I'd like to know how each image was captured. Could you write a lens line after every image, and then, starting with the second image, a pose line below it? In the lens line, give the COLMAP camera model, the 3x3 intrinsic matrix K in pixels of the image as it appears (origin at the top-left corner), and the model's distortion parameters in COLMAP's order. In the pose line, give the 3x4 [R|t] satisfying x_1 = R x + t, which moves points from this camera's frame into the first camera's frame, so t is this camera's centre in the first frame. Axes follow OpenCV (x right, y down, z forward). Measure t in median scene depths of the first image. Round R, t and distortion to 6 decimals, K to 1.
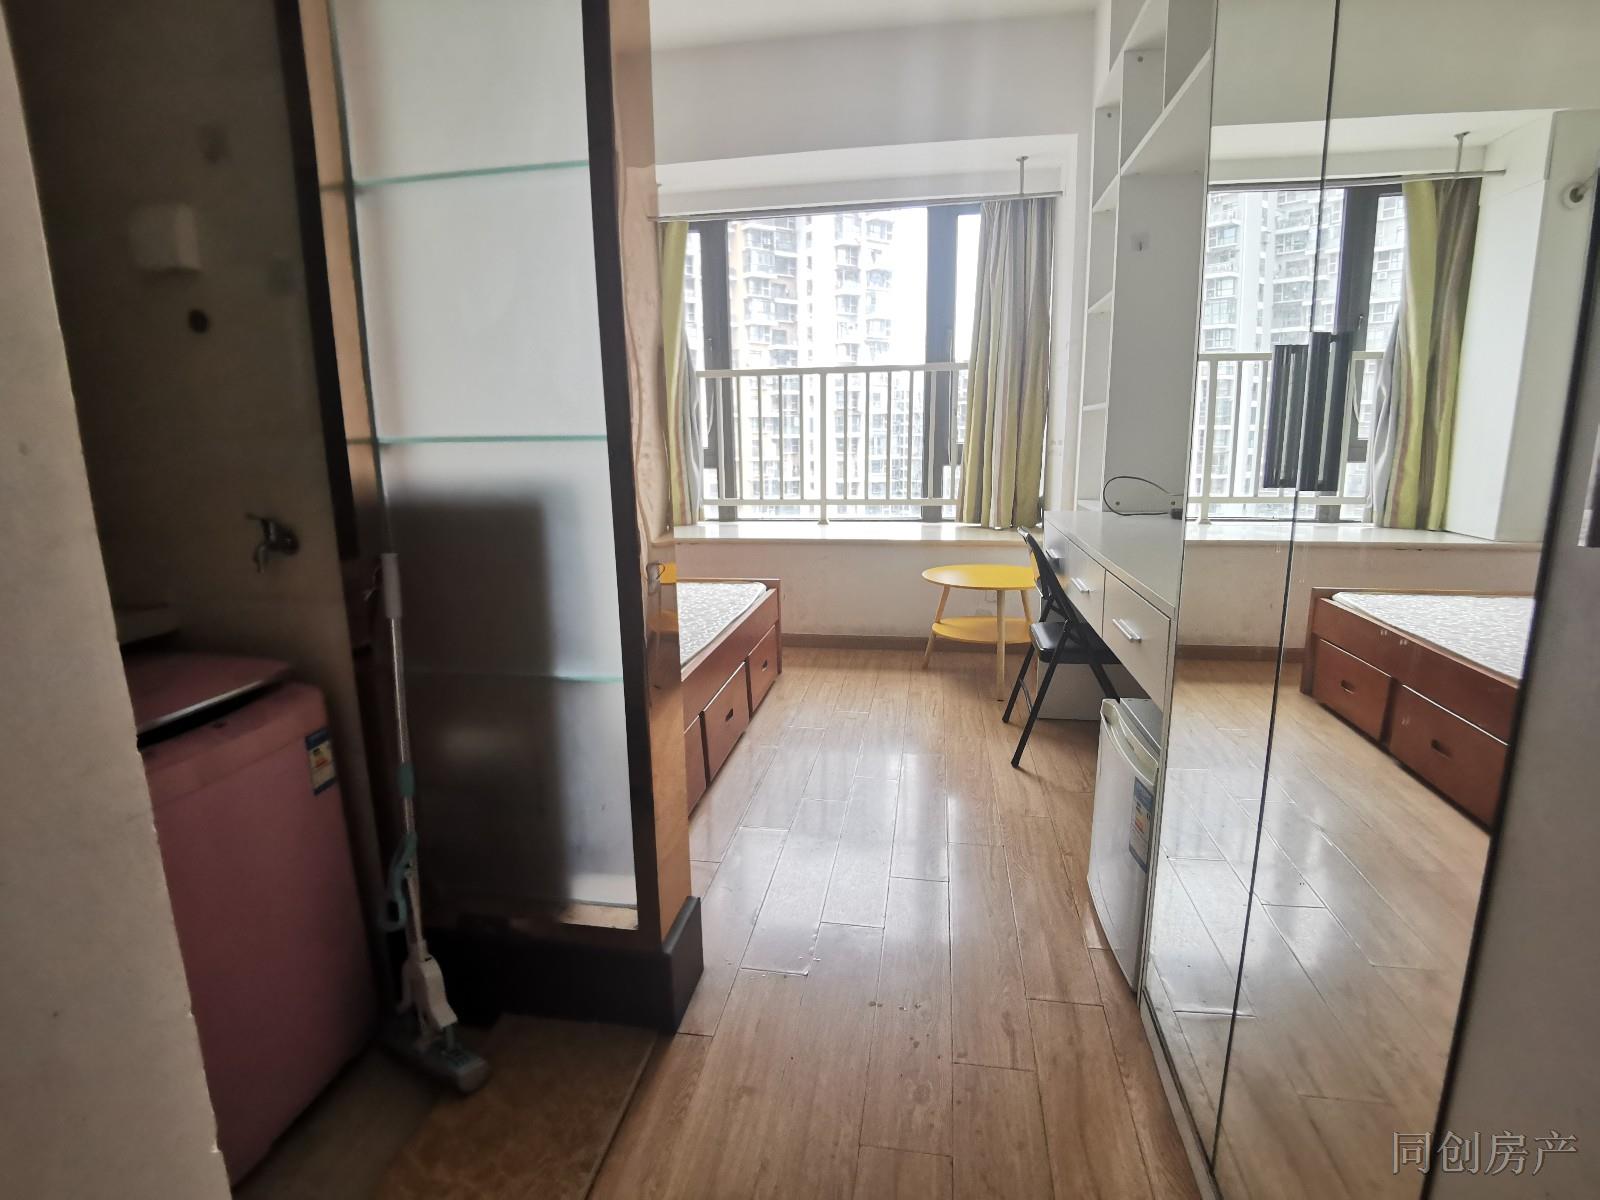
lens RADIAL K [[816.9, 0, 768.8], [0, 816.9, 594.6], [0, 0, 1]] dist [-0.021552, -0.000621]
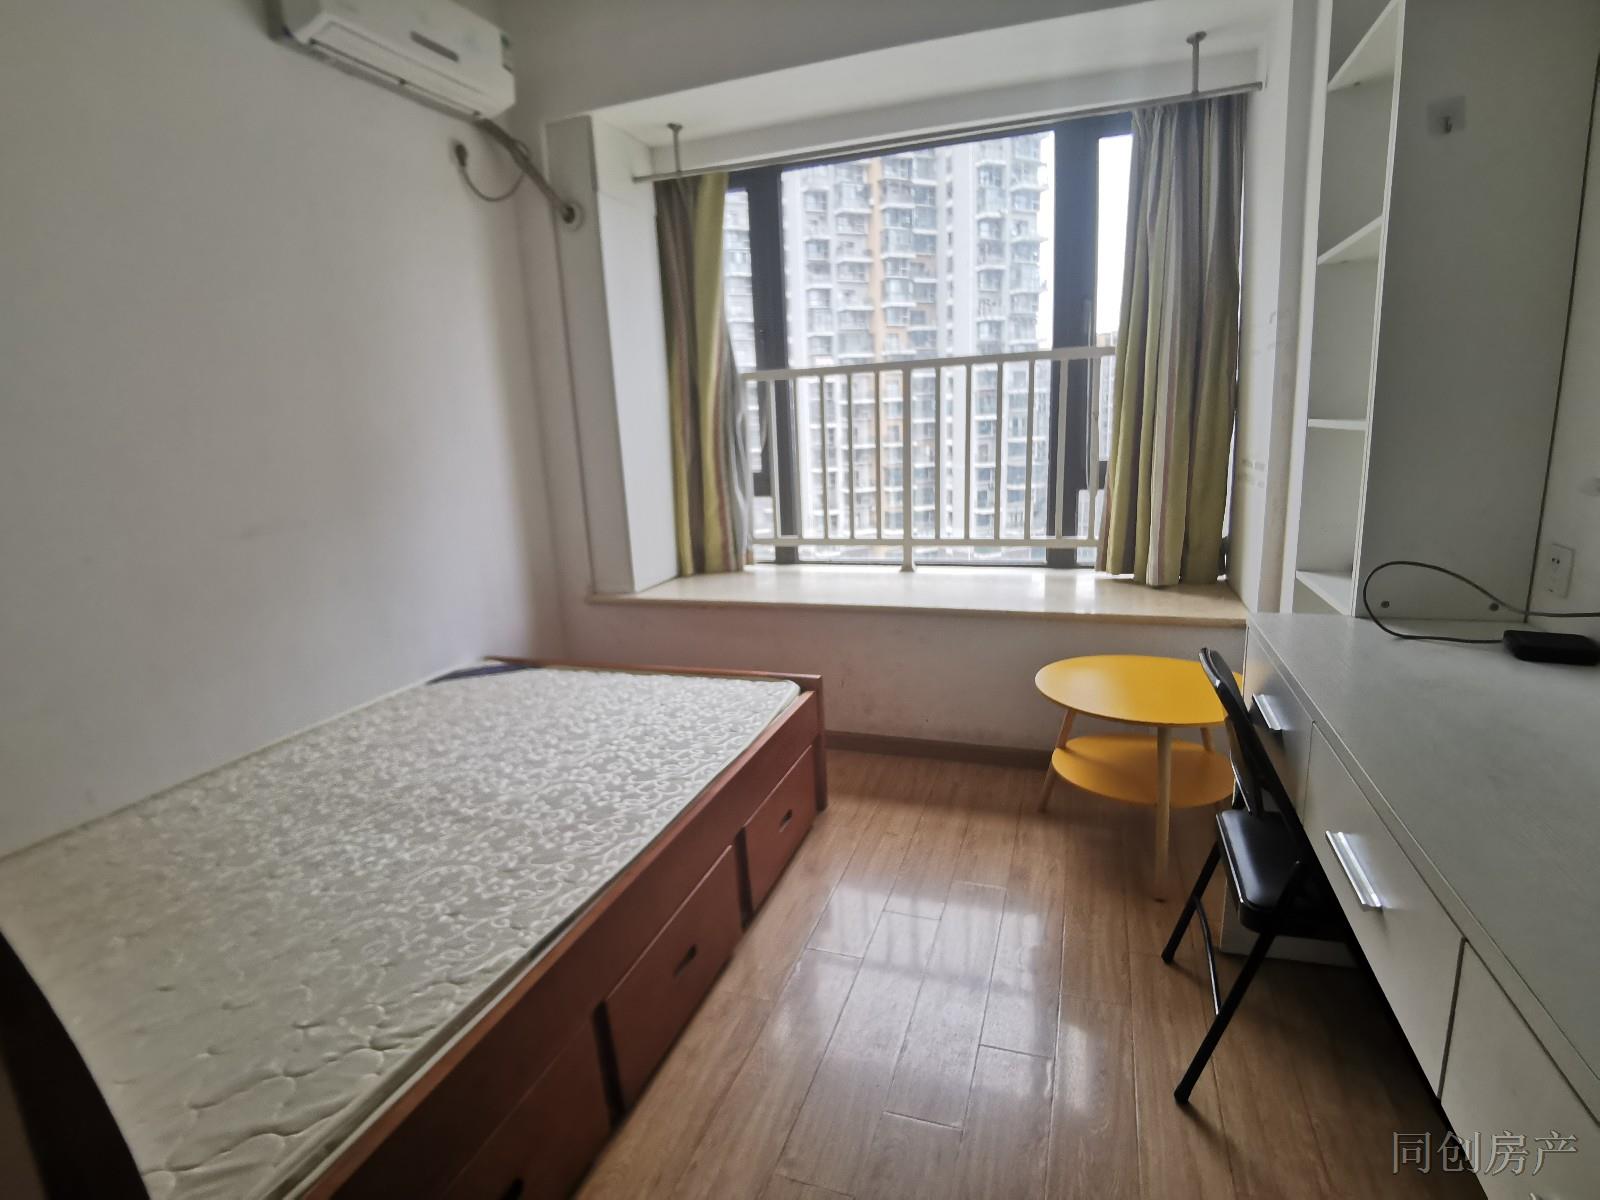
lens RADIAL K [[816.9, 0, 775.7], [0, 816.9, 581.9], [0, 0, 1]] dist [-0.021552, -0.000621]
pose [[0.986672, 0.004248, -0.162664, 0.079300], [-0.003657, 0.999986, 0.003932, -0.092367], [0.162679, -0.003285, 0.986674, 0.289022]]
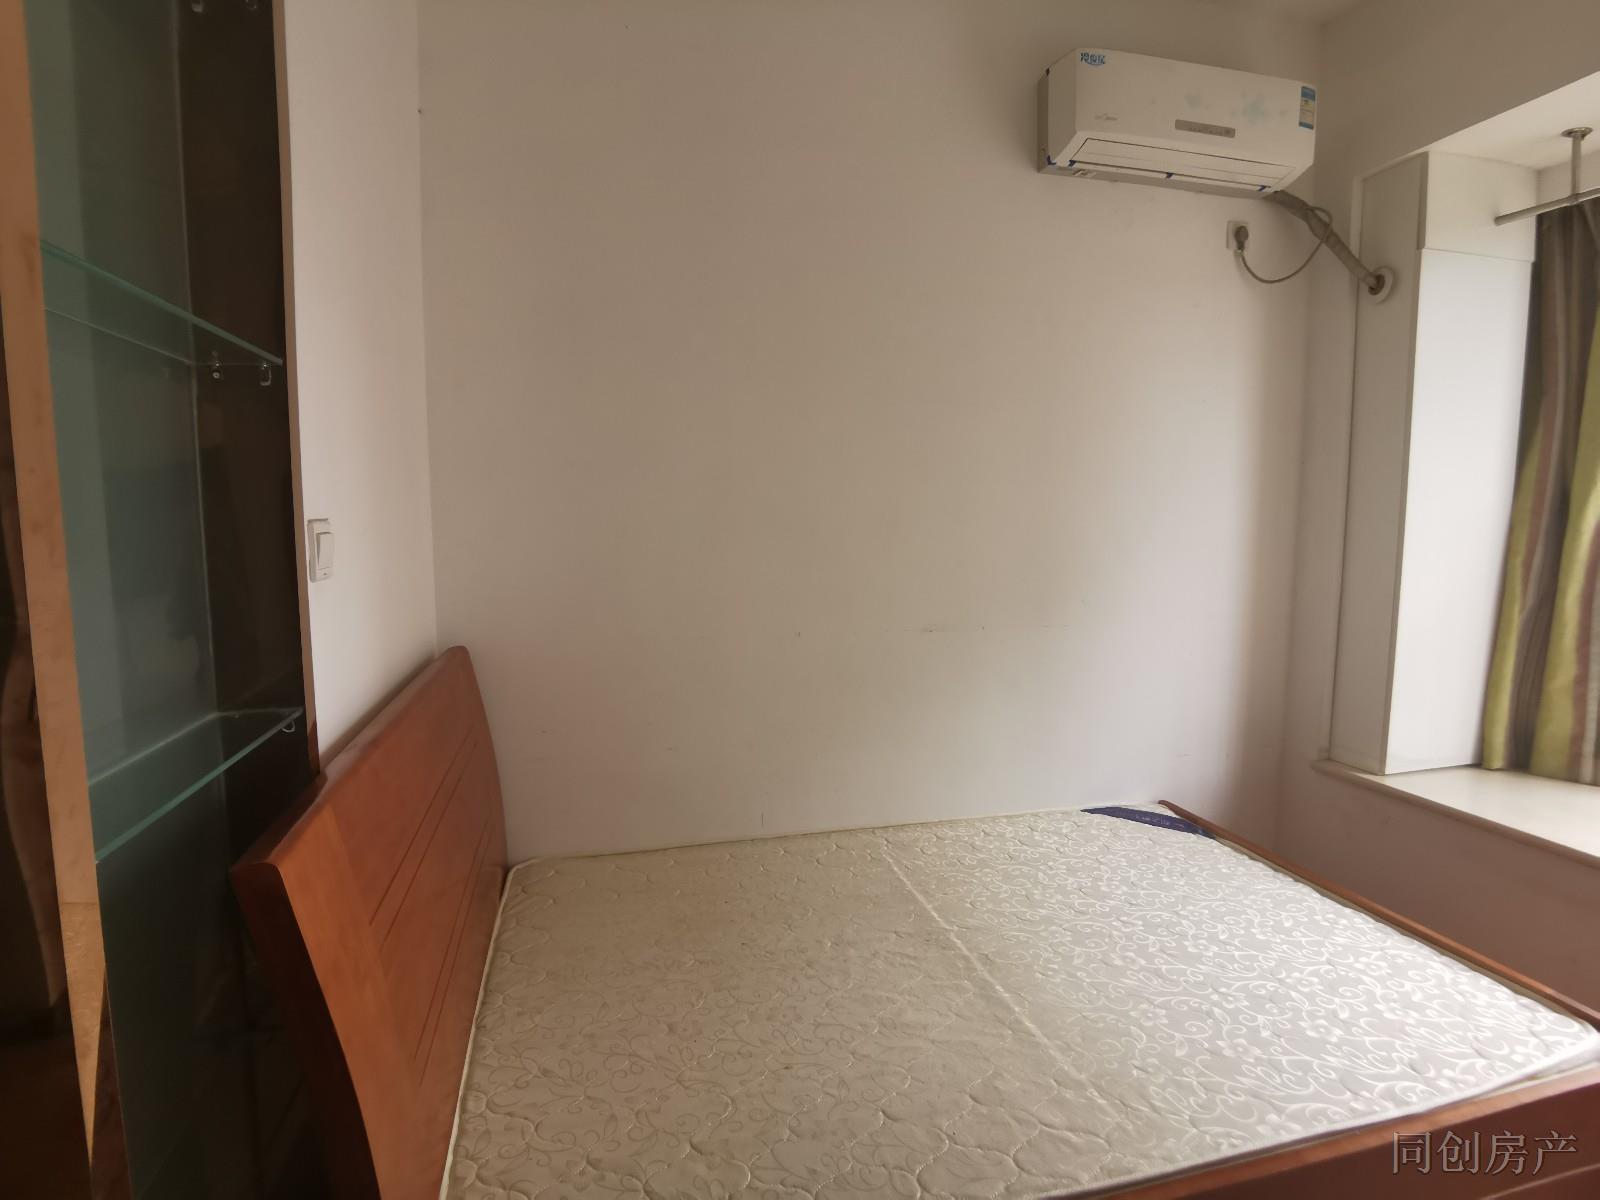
lens RADIAL K [[816.9, 0, 789.6], [0, 816.9, 591.2], [0, 0, 1]] dist [-0.021552, -0.000621]
pose [[0.452583, 0.108422, -0.885106, 0.121735], [-0.189911, 0.981529, 0.023126, -0.145401], [0.871265, 0.157625, 0.464814, 0.402238]]
